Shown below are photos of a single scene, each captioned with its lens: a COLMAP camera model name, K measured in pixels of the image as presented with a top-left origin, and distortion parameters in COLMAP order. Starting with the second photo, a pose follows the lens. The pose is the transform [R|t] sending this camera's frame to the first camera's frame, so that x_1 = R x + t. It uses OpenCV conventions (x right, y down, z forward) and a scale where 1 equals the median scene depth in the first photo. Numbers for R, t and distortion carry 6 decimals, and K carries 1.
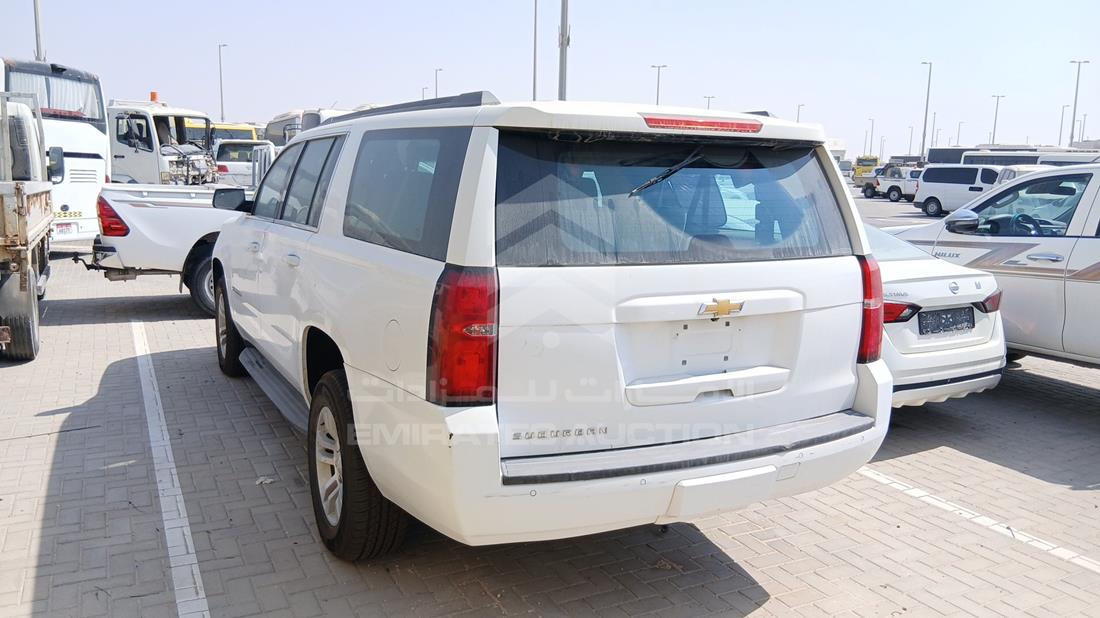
lens RADIAL K [[837.9, 0, 550.0], [0, 837.9, 309.0], [0, 0, 1]] dist [0.118509, -0.207757]
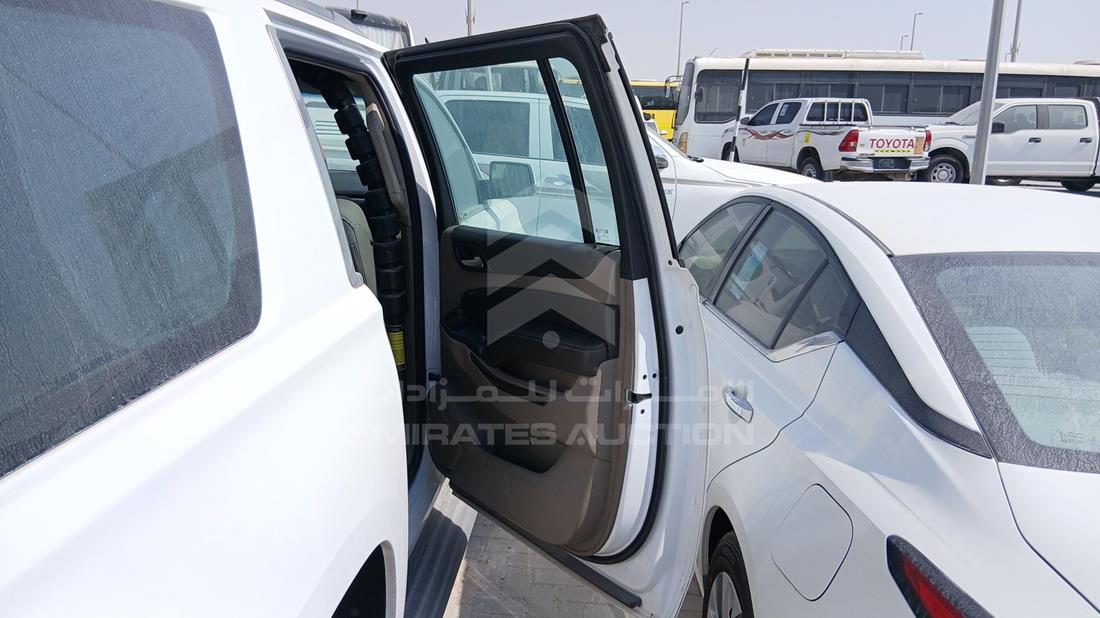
lens RADIAL K [[837.9, 0, 550.0], [0, 837.9, 309.0], [0, 0, 1]] dist [0.118509, -0.207757]
pose [[0.856662, 0.119606, -0.501822, 0.397367], [-0.096291, 0.992729, 0.072233, -0.133046], [0.506813, -0.013558, 0.861950, 0.859492]]
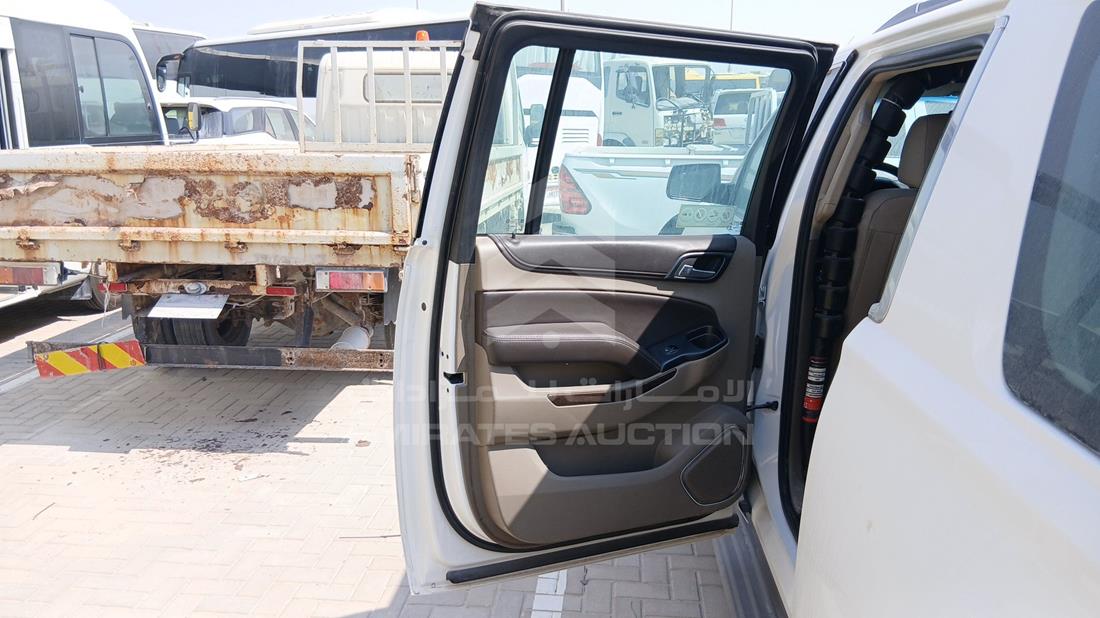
lens RADIAL K [[837.9, 0, 550.0], [0, 837.9, 309.0], [0, 0, 1]] dist [0.118509, -0.207757]
pose [[0.844838, 0.094453, -0.526619, -0.194536], [-0.064129, 0.995074, 0.075594, -0.105752], [0.531165, -0.030093, 0.846734, 0.597460]]
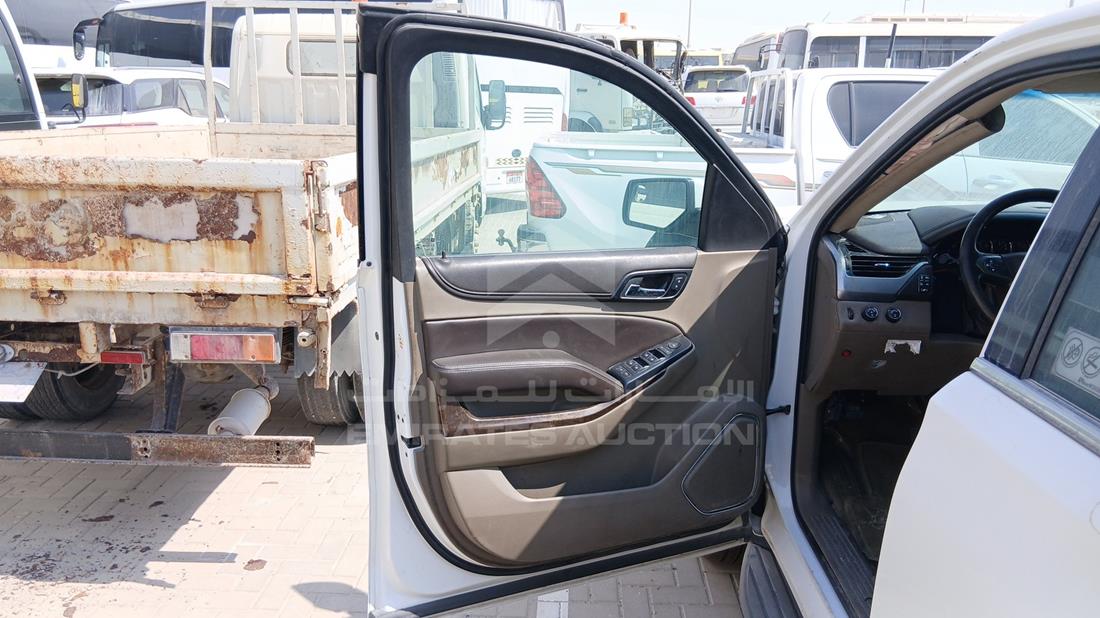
lens RADIAL K [[841.3, 0, 558.5], [0, 841.3, 297.2], [0, 0, 1]] dist [0.113245, -0.204692]
pose [[0.875601, 0.100989, -0.472360, -0.364107], [-0.067943, 0.993928, 0.086554, -0.158673], [0.478233, -0.043693, 0.877146, 0.836331]]
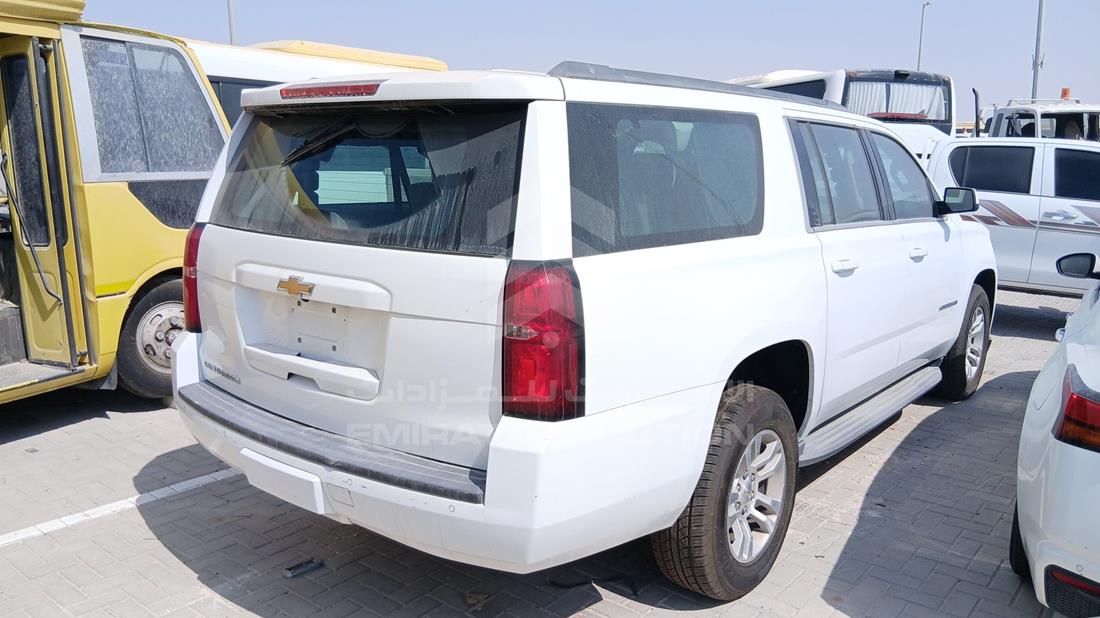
lens RADIAL K [[837.9, 0, 550.0], [0, 837.9, 309.0], [0, 0, 1]] dist [0.118509, -0.207757]
pose [[0.401137, 0.144904, -0.904484, 0.783110], [-0.152245, 0.984222, 0.090159, -0.070173], [0.903278, 0.101537, 0.416869, 0.579428]]
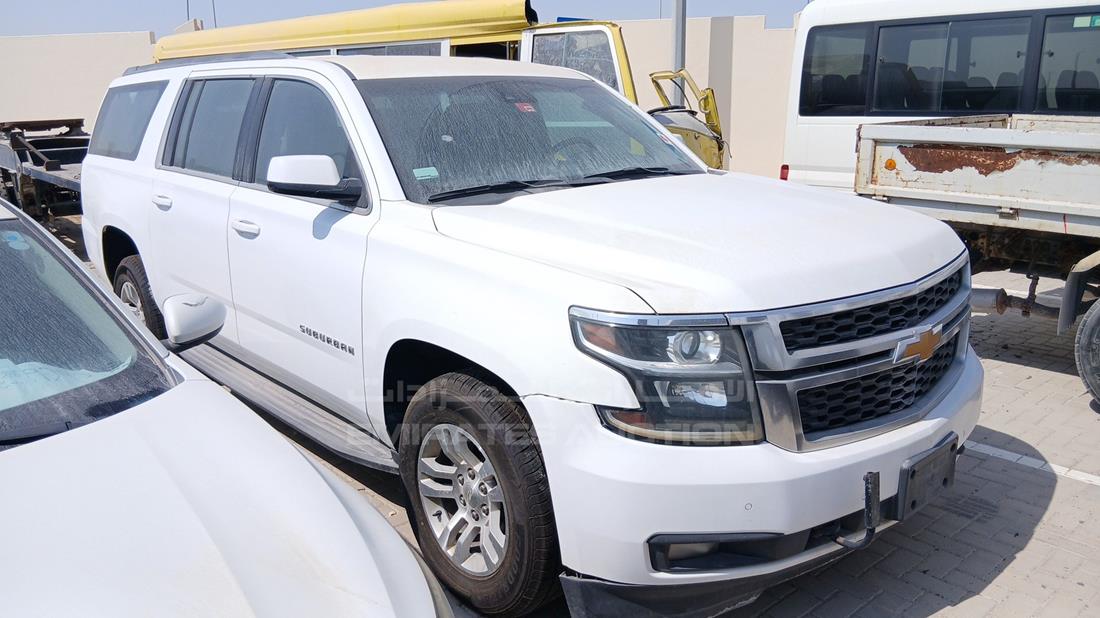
lens RADIAL K [[837.9, 0, 550.0], [0, 837.9, 309.0], [0, 0, 1]] dist [0.118509, -0.207757]
pose [[-0.965634, 0.051860, -0.254678, -0.069409], [-0.053351, 0.919473, 0.389516, -0.388096], [0.254370, 0.389717, -0.885108, 2.286697]]
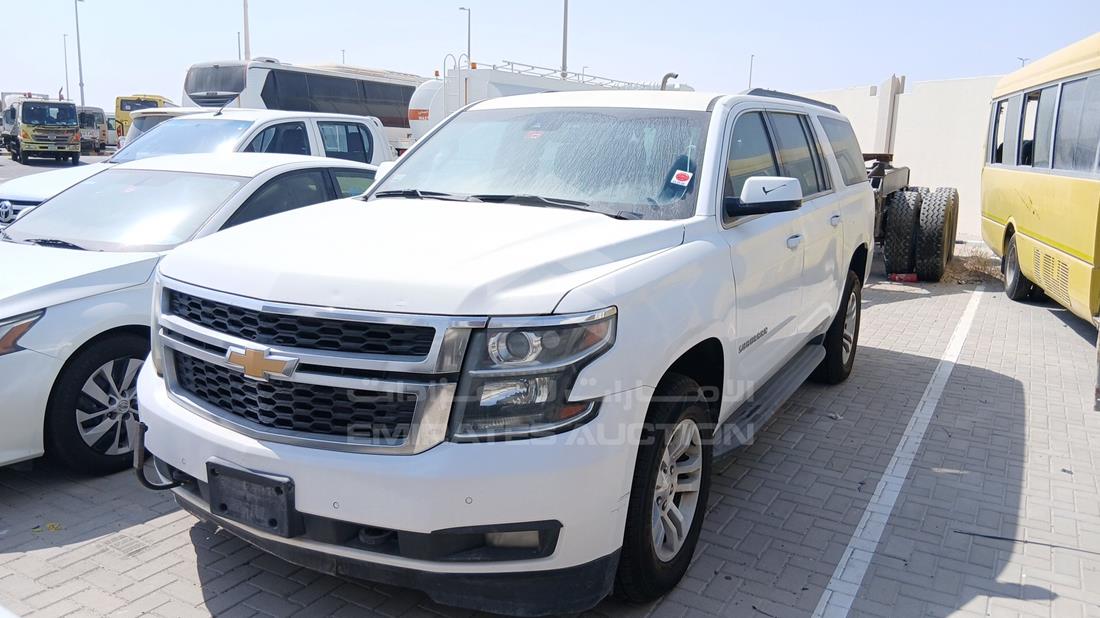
lens RADIAL K [[837.9, 0, 550.0], [0, 837.9, 309.0], [0, 0, 1]] dist [0.118509, -0.207757]
pose [[-0.545077, -0.196003, 0.815153, -1.084236], [0.105291, 0.948586, 0.298493, -0.337891], [-0.831748, 0.248530, -0.496415, 1.943118]]
